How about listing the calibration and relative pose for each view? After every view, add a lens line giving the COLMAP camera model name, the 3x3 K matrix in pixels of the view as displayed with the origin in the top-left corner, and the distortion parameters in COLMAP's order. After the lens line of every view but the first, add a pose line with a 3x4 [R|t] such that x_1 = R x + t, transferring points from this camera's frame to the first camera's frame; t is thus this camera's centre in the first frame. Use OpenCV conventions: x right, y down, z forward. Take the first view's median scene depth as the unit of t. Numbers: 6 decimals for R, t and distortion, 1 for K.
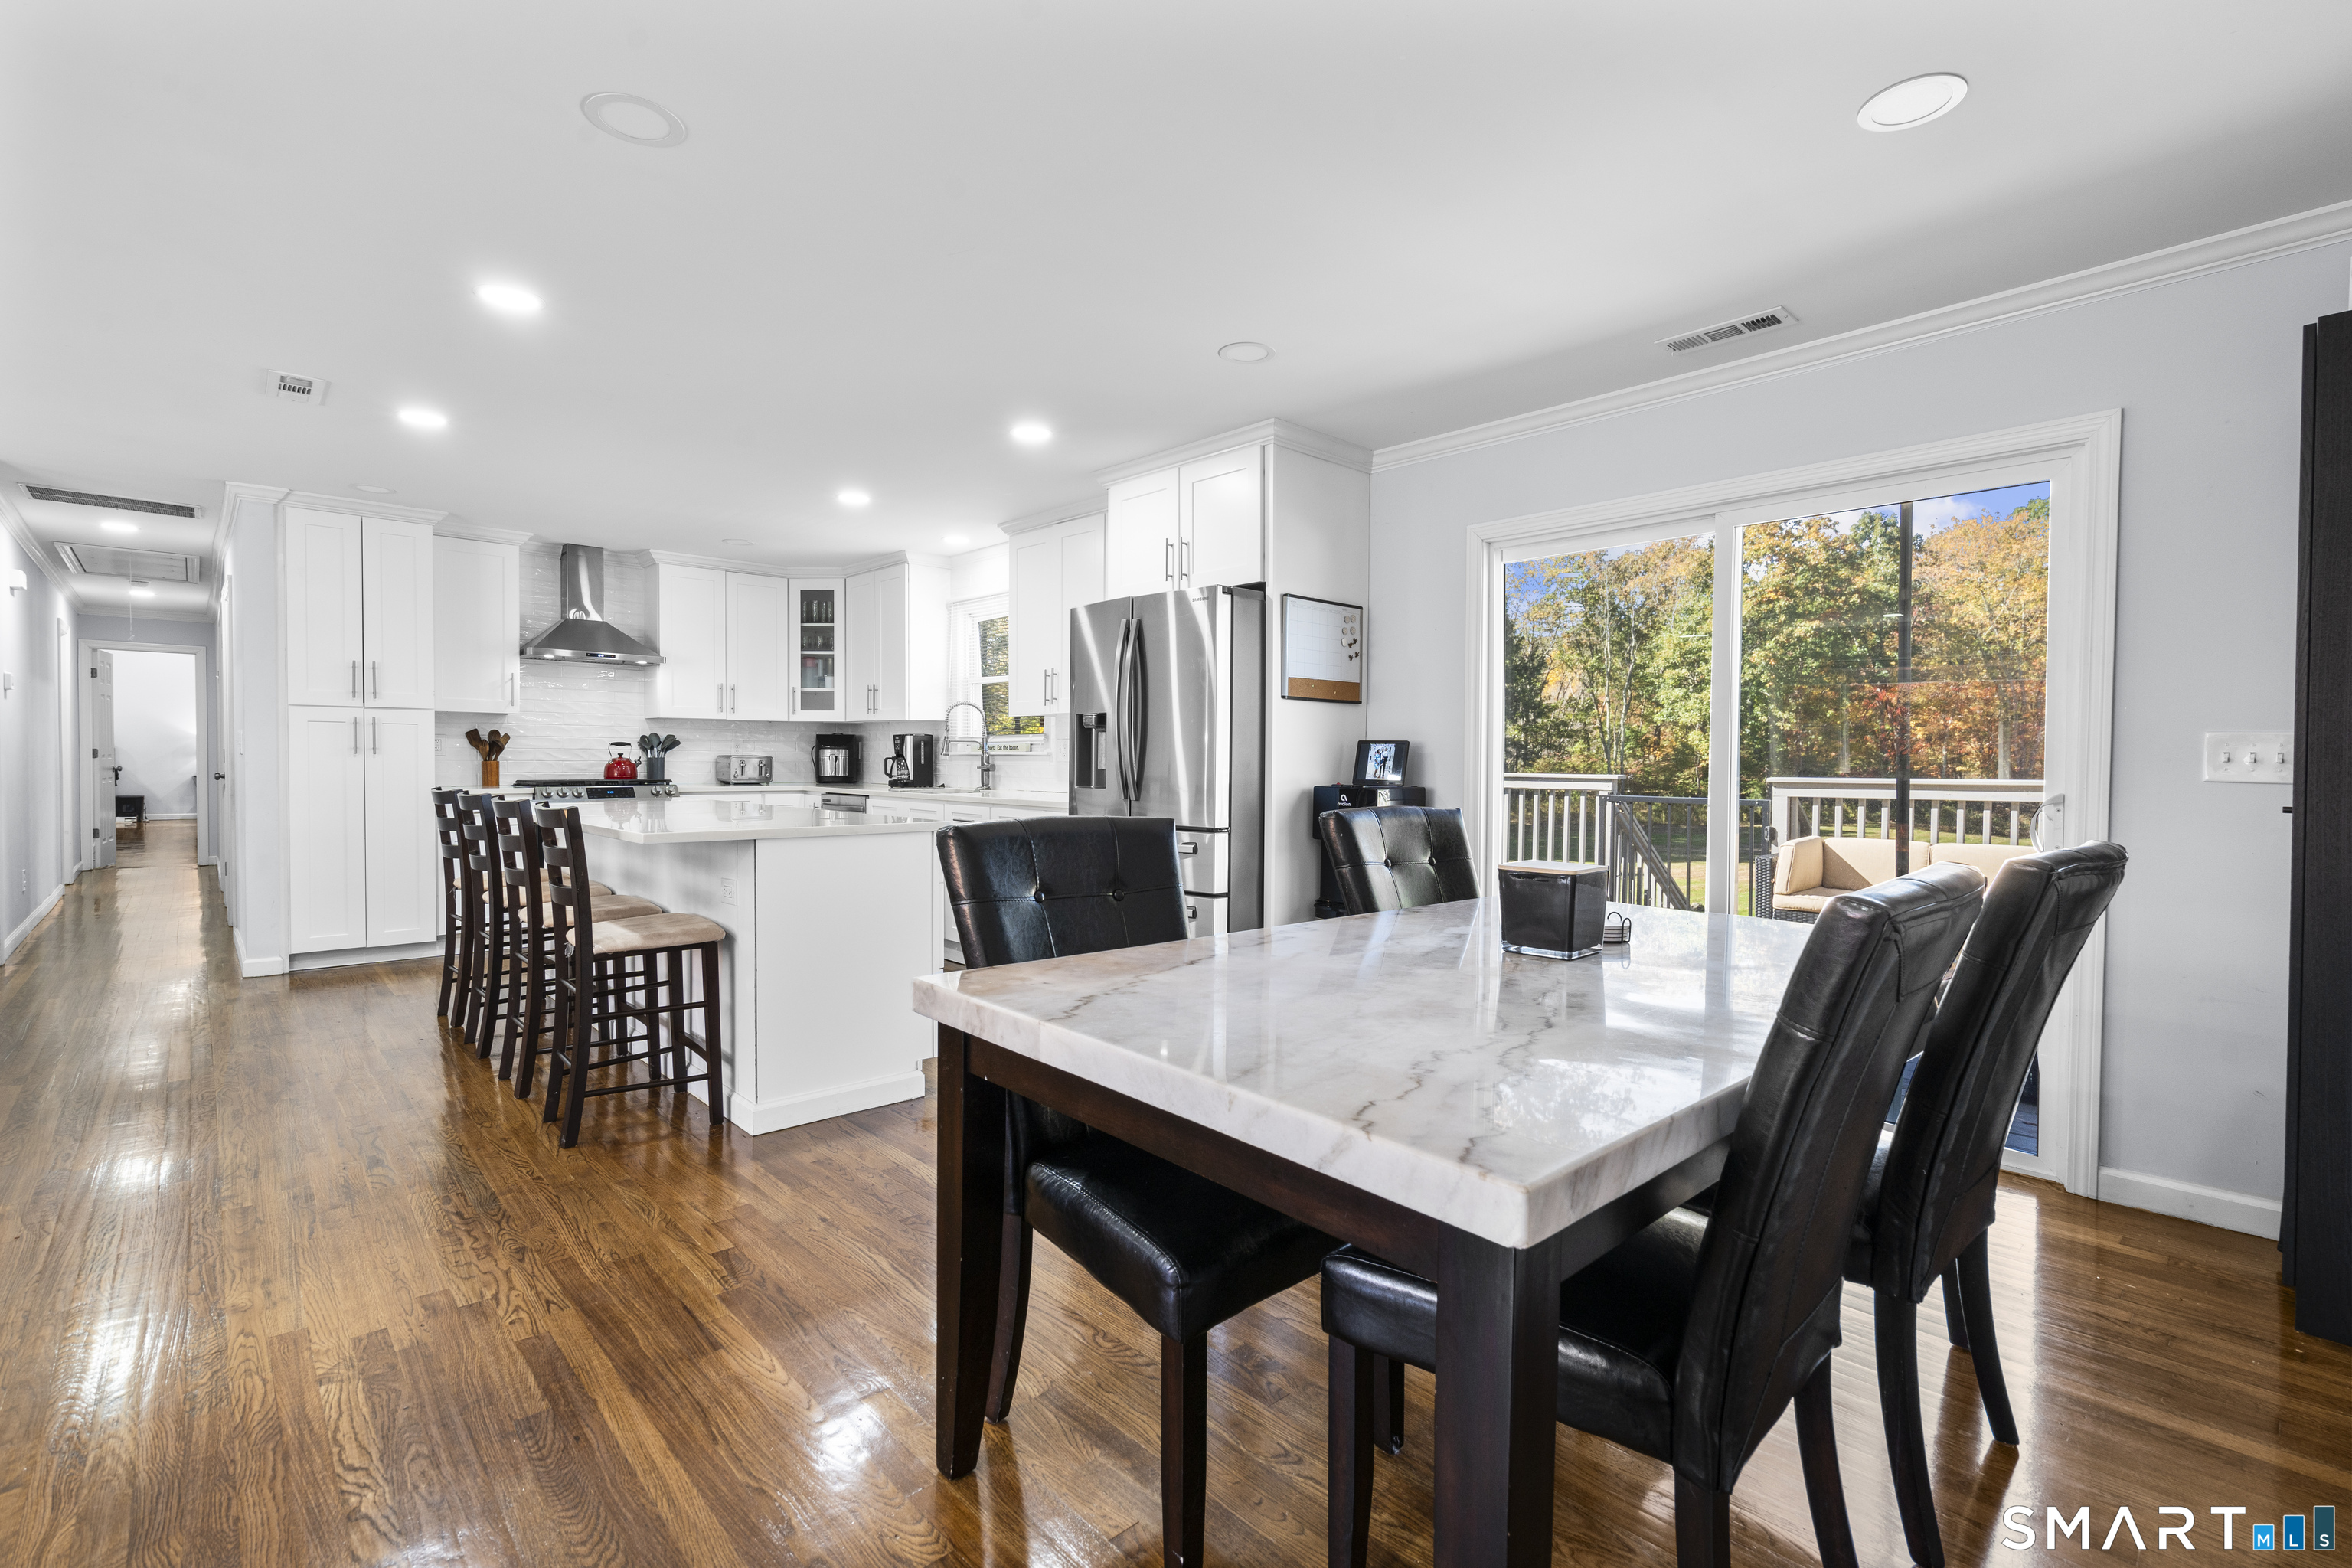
lens RADIAL K [[1059.3, 0, 1183.7], [0, 1059.3, 773.6], [0, 0, 1]] dist [-0.006151, 0.002798]
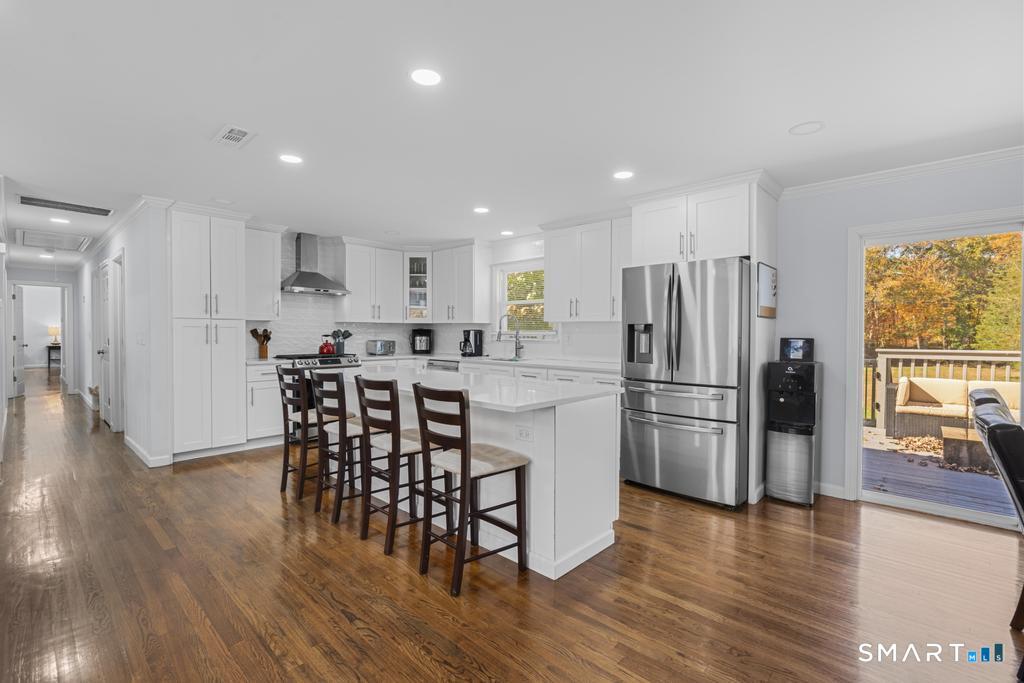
lens RADIAL K [[461.2, 0, 512.6], [0, 461.2, 339.8], [0, 0, 1]] dist [-0.006151, 0.002798]
pose [[0.997787, -0.004890, 0.066310, -0.247172], [0.004744, 0.999986, 0.002354, -0.020950], [-0.066320, -0.002034, 0.997796, 0.128970]]
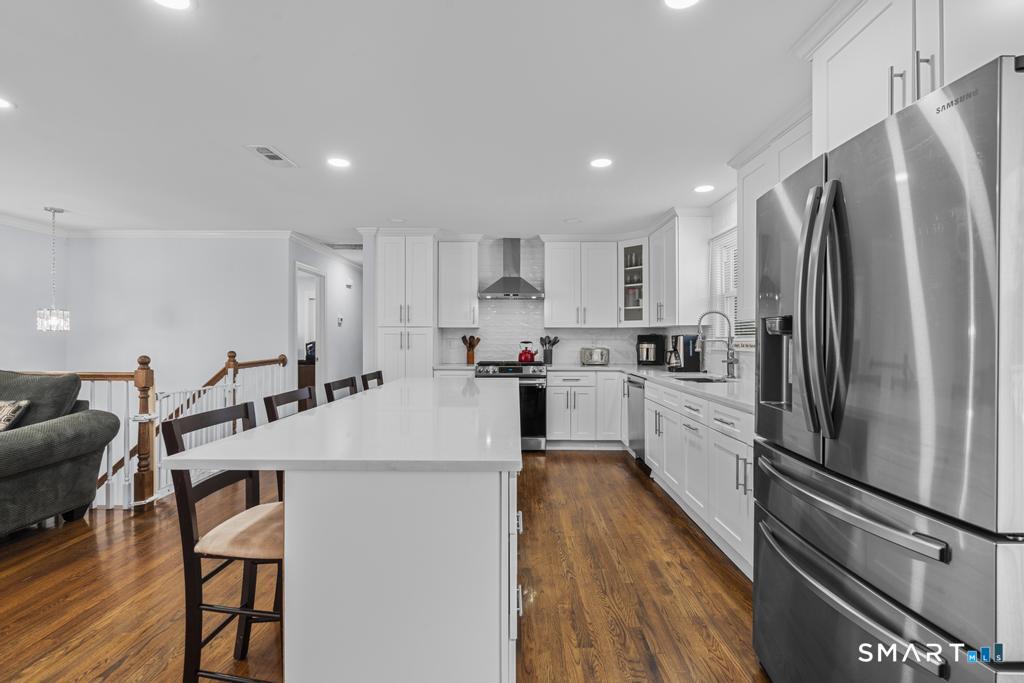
lens RADIAL K [[461.2, 0, 515.5], [0, 461.2, 339.2], [0, 0, 1]] dist [-0.006151, 0.002798]
pose [[0.725655, -0.005569, -0.688036, 0.008224], [-0.006707, 0.999862, -0.015166, -0.021483], [0.688026, 0.015620, 0.725518, 0.402911]]
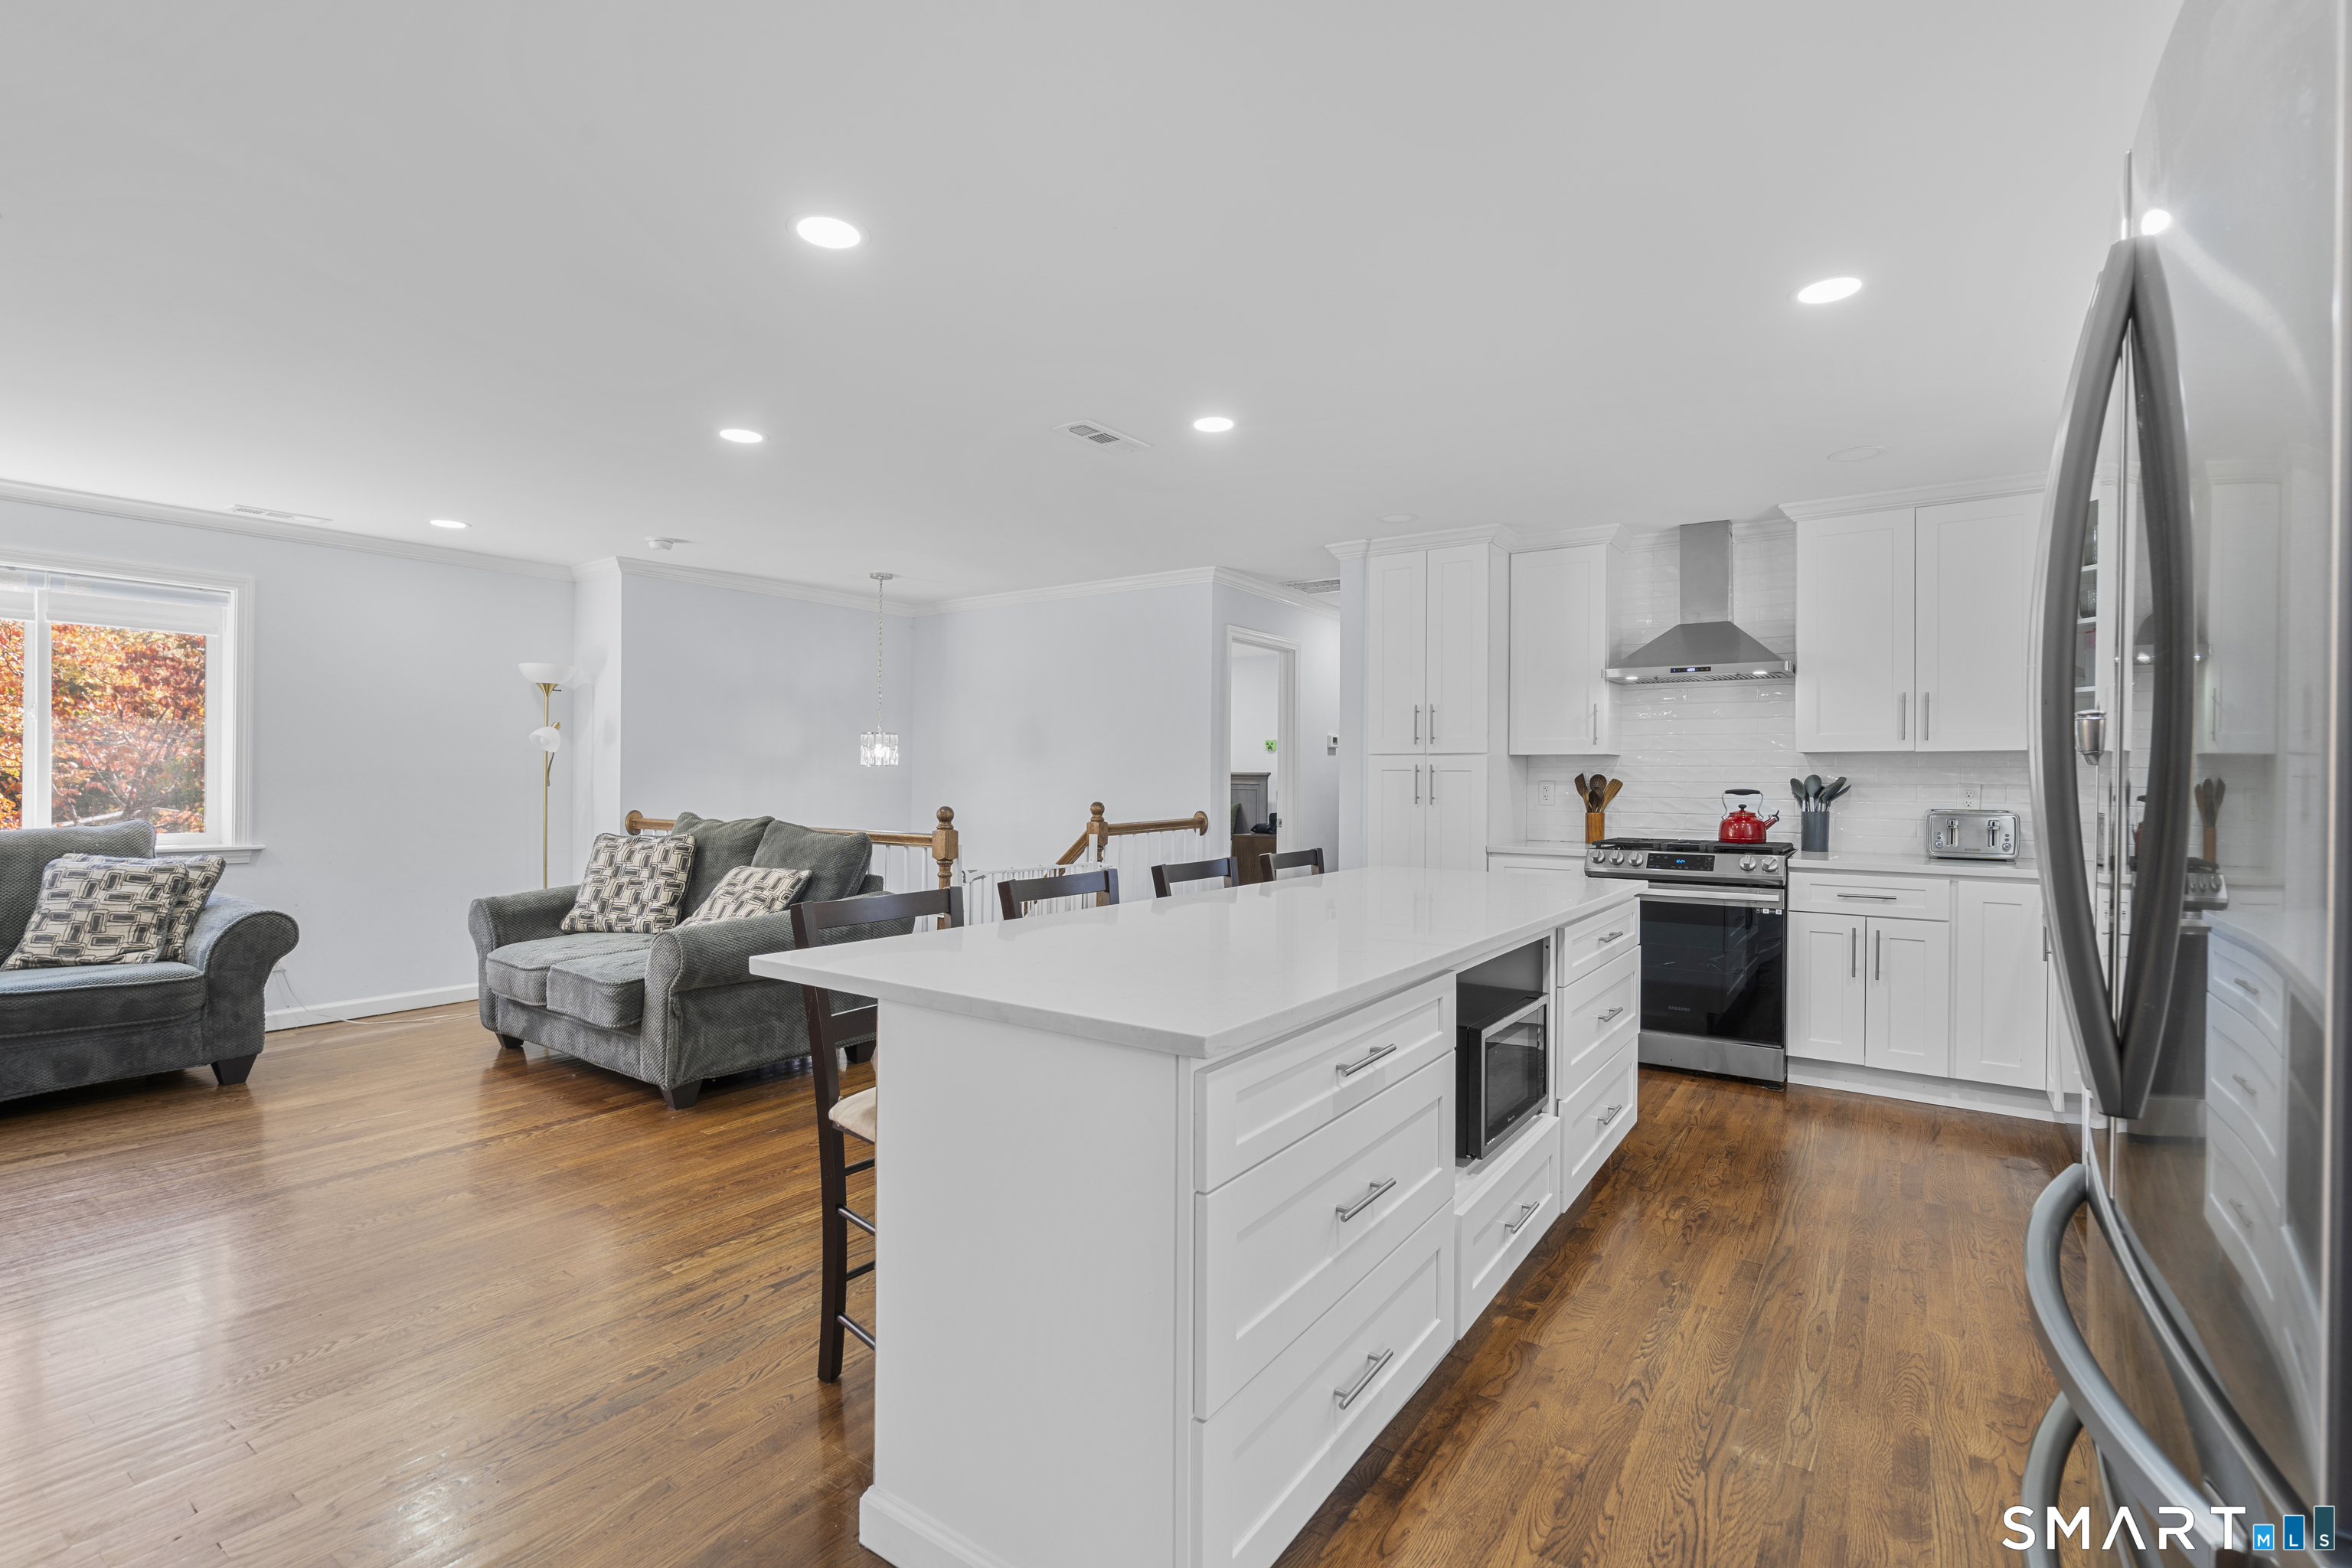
lens RADIAL K [[1059.3, 0, 1186.9], [0, 1059.3, 780.6], [0, 0, 1]] dist [-0.006151, 0.002798]
pose [[0.208071, -0.005847, -0.978096, 0.075870], [-0.019569, 0.999757, -0.010140, -0.021384], [0.977918, 0.021250, 0.207906, 0.495434]]
